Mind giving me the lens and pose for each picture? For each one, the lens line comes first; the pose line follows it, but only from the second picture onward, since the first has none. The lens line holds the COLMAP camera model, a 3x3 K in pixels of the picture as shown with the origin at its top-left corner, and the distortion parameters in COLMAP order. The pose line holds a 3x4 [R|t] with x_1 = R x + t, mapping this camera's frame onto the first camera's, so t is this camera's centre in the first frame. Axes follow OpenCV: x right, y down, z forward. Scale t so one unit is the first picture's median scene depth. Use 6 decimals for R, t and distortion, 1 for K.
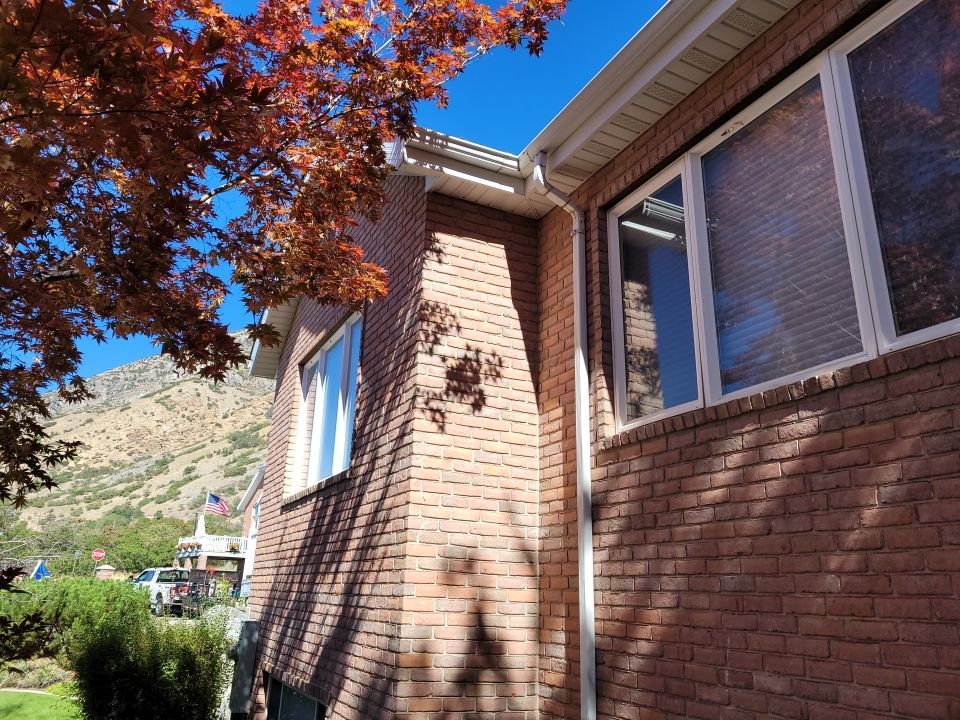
lens RADIAL K [[712.9, 0, 481.4], [0, 712.9, 354.9], [0, 0, 1]] dist [0.059622, -0.057899]
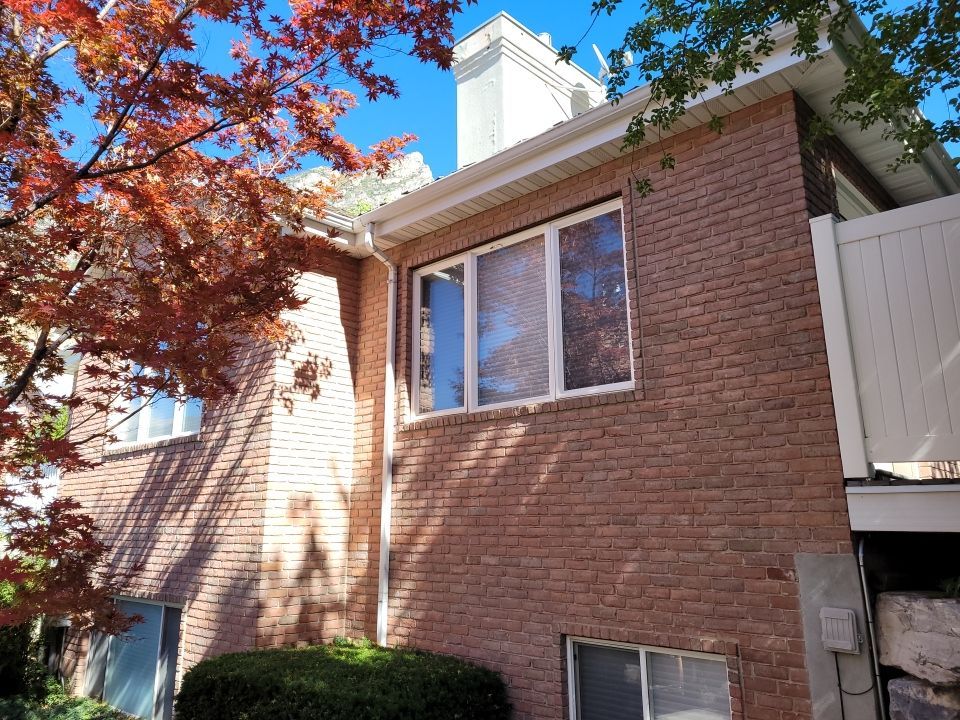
lens RADIAL K [[659.4, 0, 514.7], [0, 659.4, 358.8], [0, 0, 1]] dist [0.052794, -0.053157]
pose [[0.910304, 0.063739, 0.409004, -0.222372], [-0.100910, 0.992435, 0.069932, -0.160831], [-0.401452, -0.104932, 0.909849, -0.438700]]
